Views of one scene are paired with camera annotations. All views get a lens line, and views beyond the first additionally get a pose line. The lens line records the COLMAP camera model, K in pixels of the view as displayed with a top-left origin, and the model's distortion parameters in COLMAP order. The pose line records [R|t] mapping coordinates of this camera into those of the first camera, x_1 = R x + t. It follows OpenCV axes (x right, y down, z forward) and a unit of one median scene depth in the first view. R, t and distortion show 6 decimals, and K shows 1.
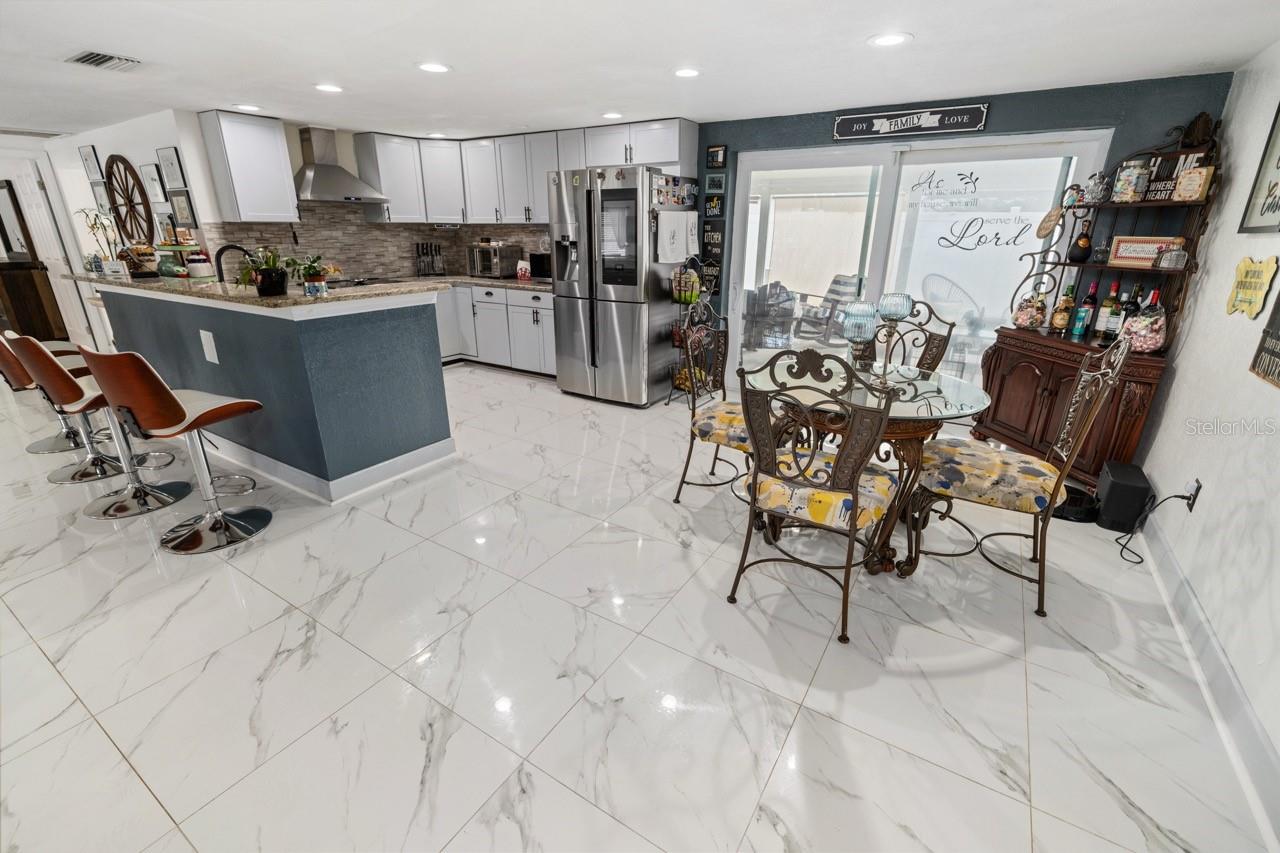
lens RADIAL K [[549.8, 0, 638.8], [0, 549.8, 423.4], [0, 0, 1]] dist [0.000857, -0.000409]
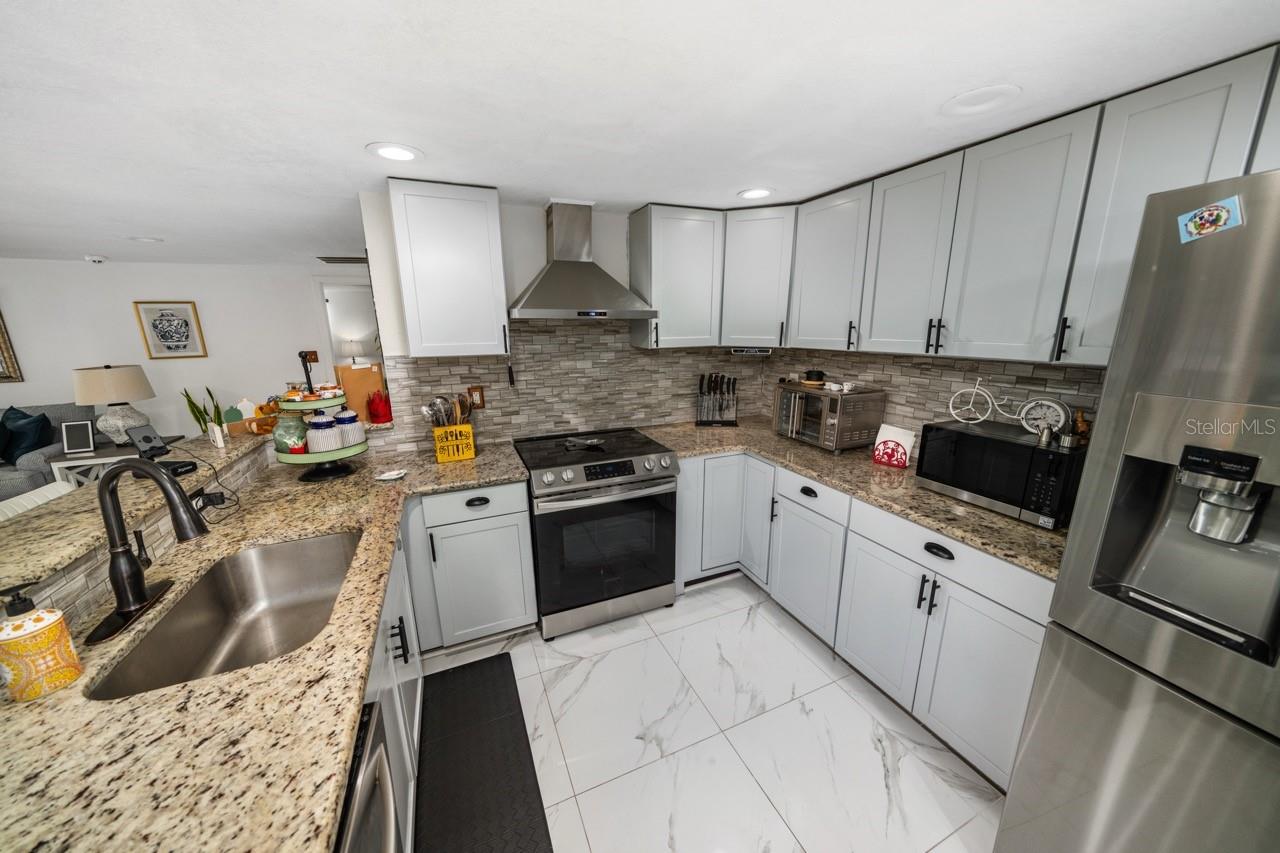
lens RADIAL K [[434.7, 0, 640.0], [0, 434.7, 426.5], [0, 0, 1]] dist [-0.000343, -0.000072]
pose [[0.826143, 0.116308, -0.551325, -0.190731], [-0.175780, 0.982832, -0.056061, -0.245047], [0.535340, 0.143226, 0.832405, 0.591238]]
